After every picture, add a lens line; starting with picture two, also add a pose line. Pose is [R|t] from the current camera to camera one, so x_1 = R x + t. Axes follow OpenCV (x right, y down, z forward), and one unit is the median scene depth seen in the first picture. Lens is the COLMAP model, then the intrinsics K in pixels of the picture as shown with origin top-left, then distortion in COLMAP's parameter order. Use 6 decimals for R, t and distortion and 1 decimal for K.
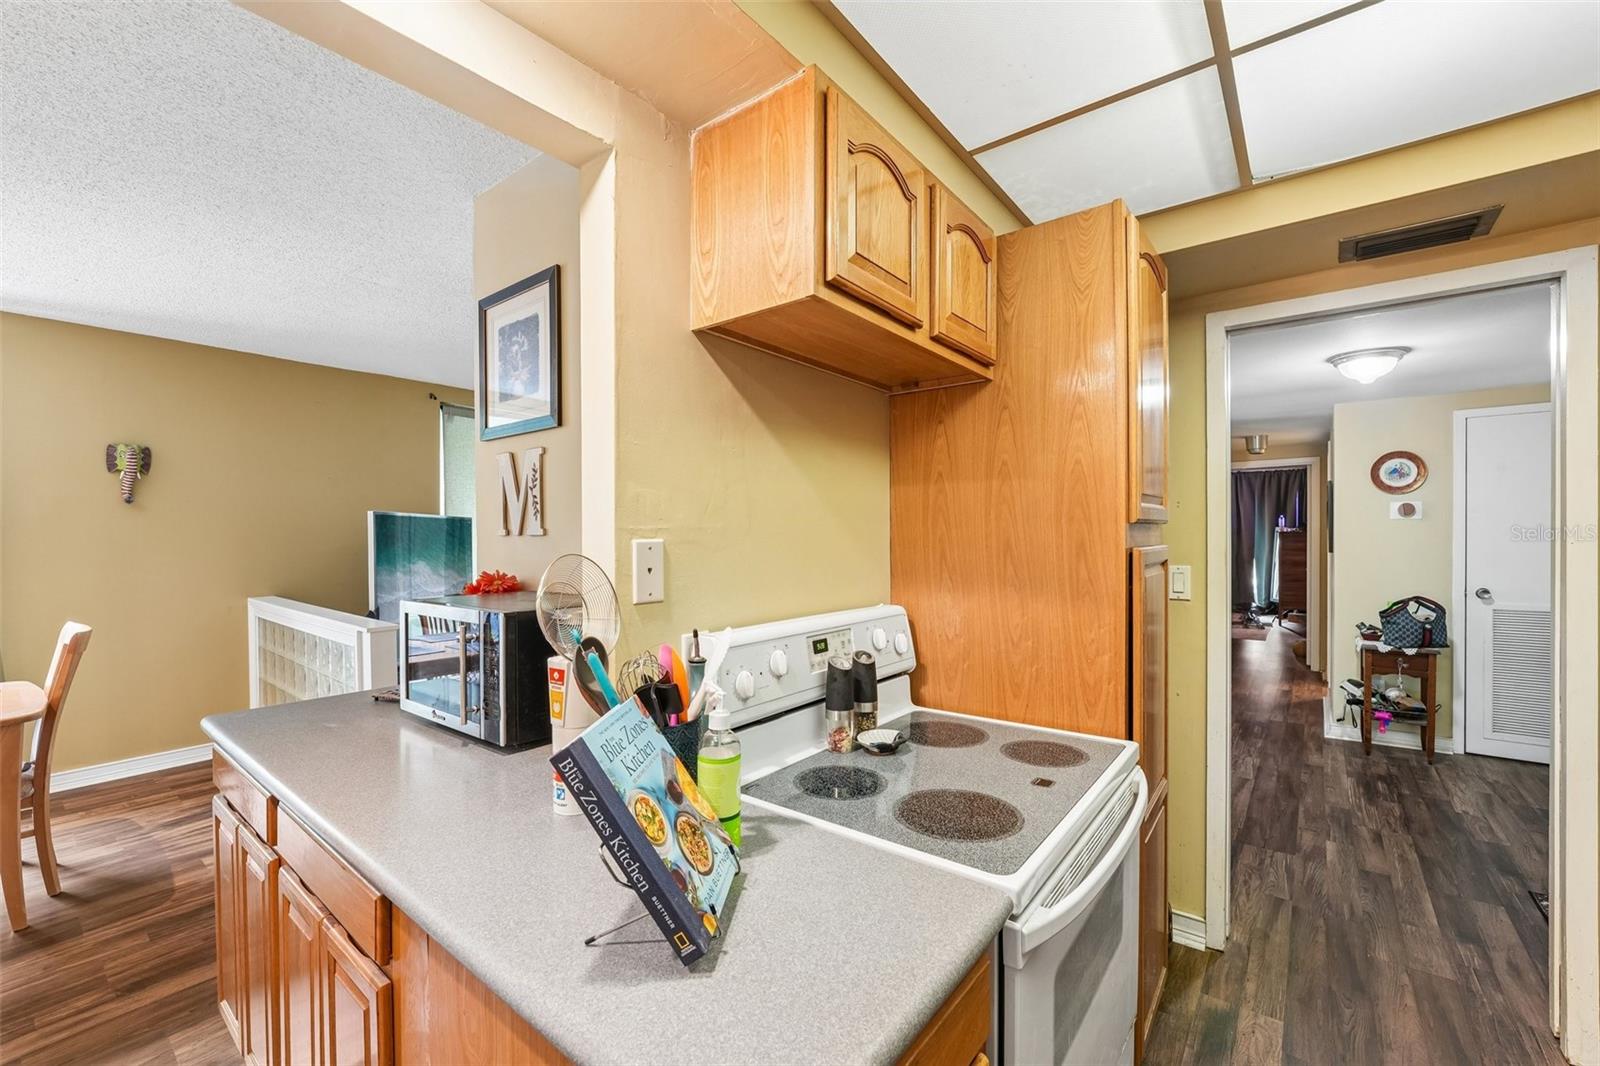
lens RADIAL K [[648.4, 0, 814.2], [0, 648.4, 543.2], [0, 0, 1]] dist [-0.000429, 0.000292]
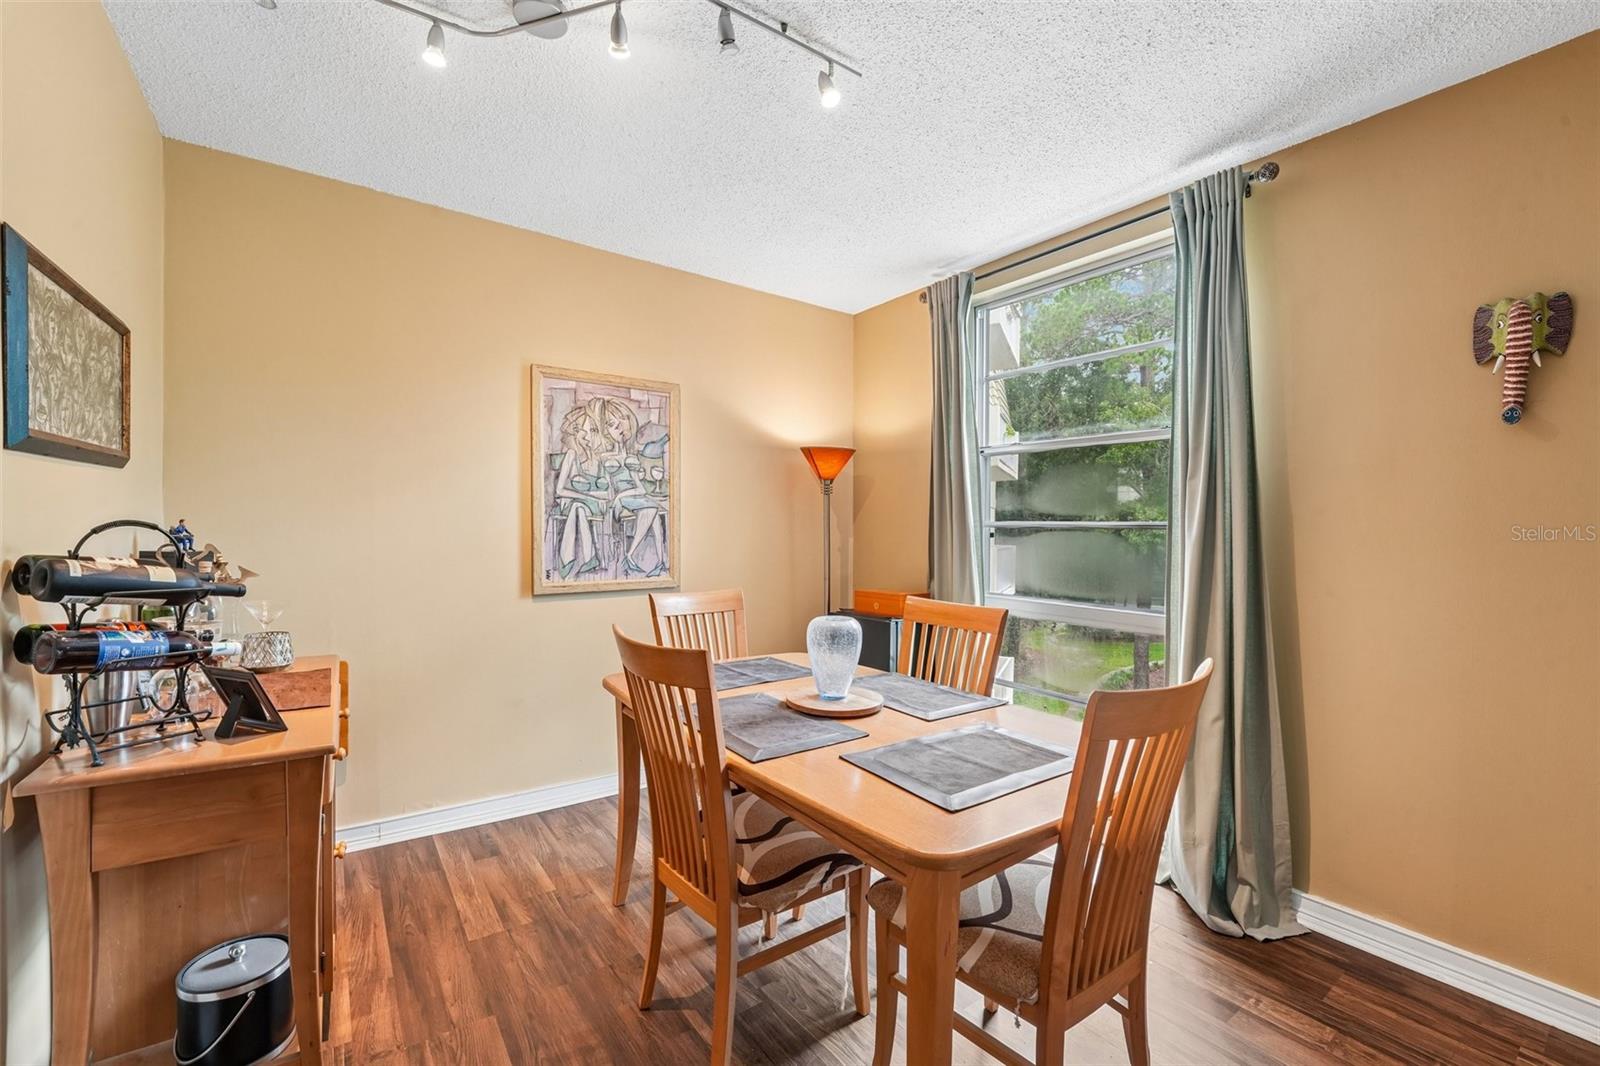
lens RADIAL K [[652.7, 0, 794.4], [0, 652.7, 536.2], [0, 0, 1]] dist [-0.020284, 0.005904]
pose [[-0.281945, 0.009043, -0.959388, -0.450178], [-0.029746, 0.999392, 0.018162, 0.025707], [0.958969, 0.033659, -0.281505, 0.614259]]
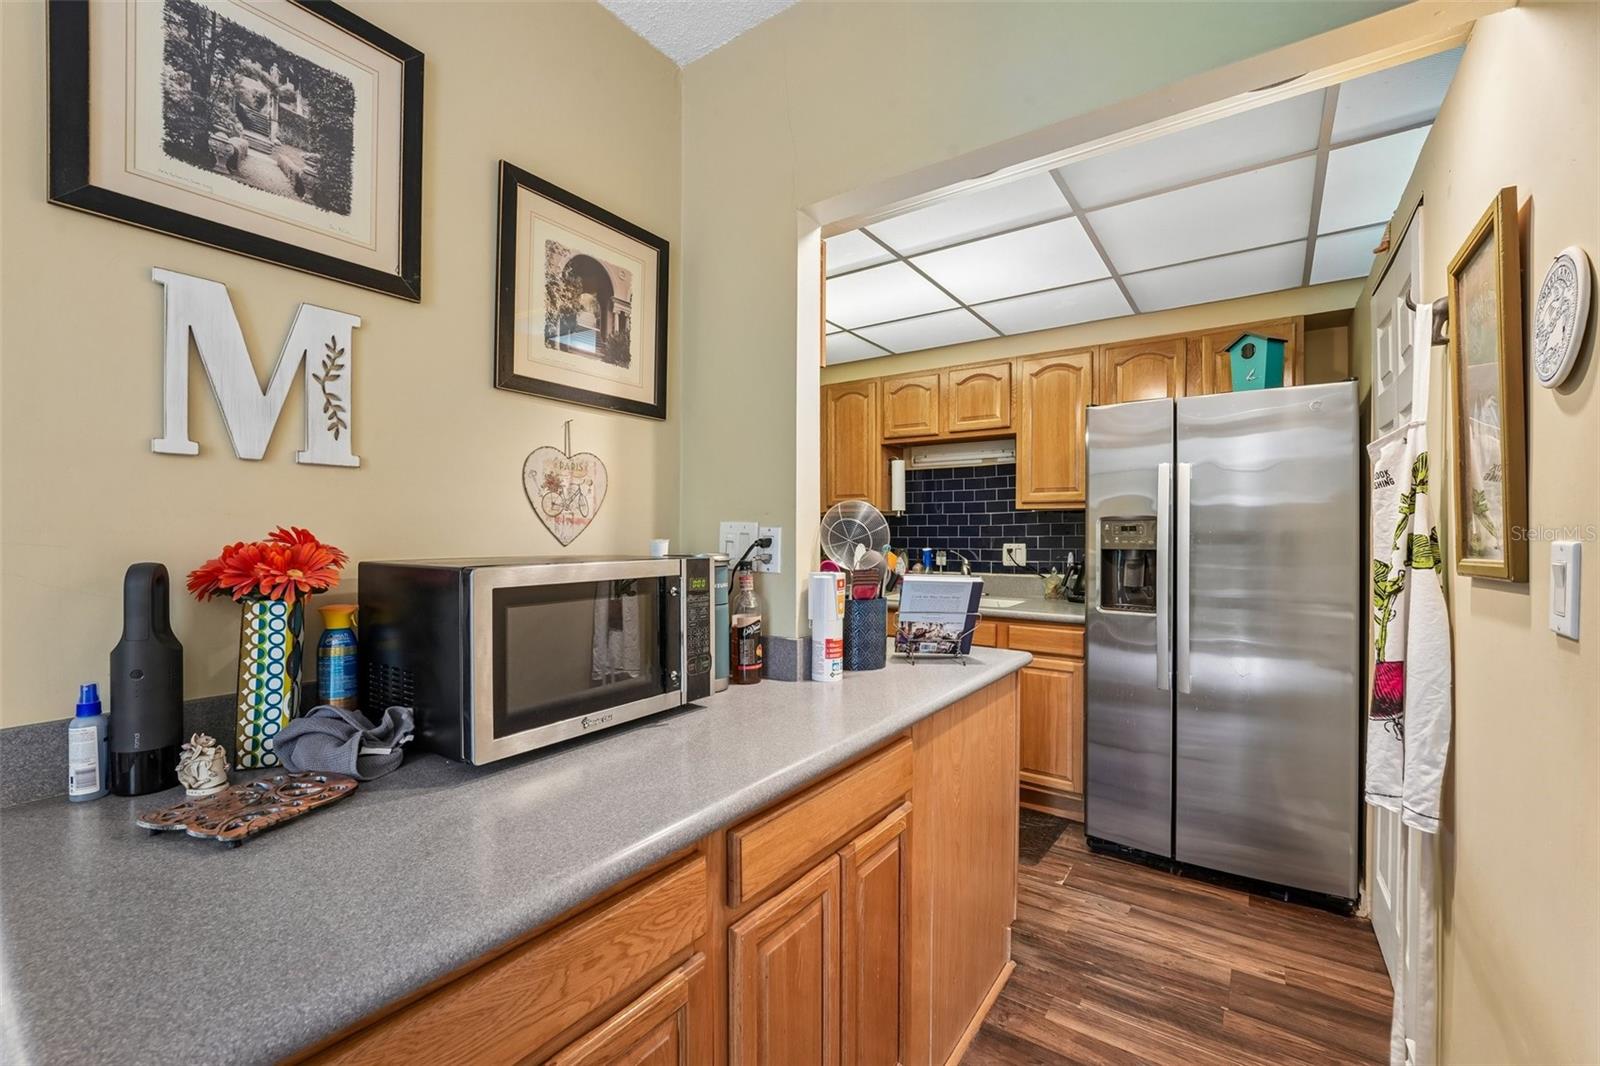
lens RADIAL K [[660.4, 0, 791.9], [0, 660.4, 533.4], [0, 0, 1]] dist [-0.011752, 0.000412]
pose [[-0.032591, 0.004720, 0.999458, -0.531341], [0.007254, 0.999964, -0.004485, 0.027167], [-0.999442, 0.007104, -0.032624, 0.329567]]
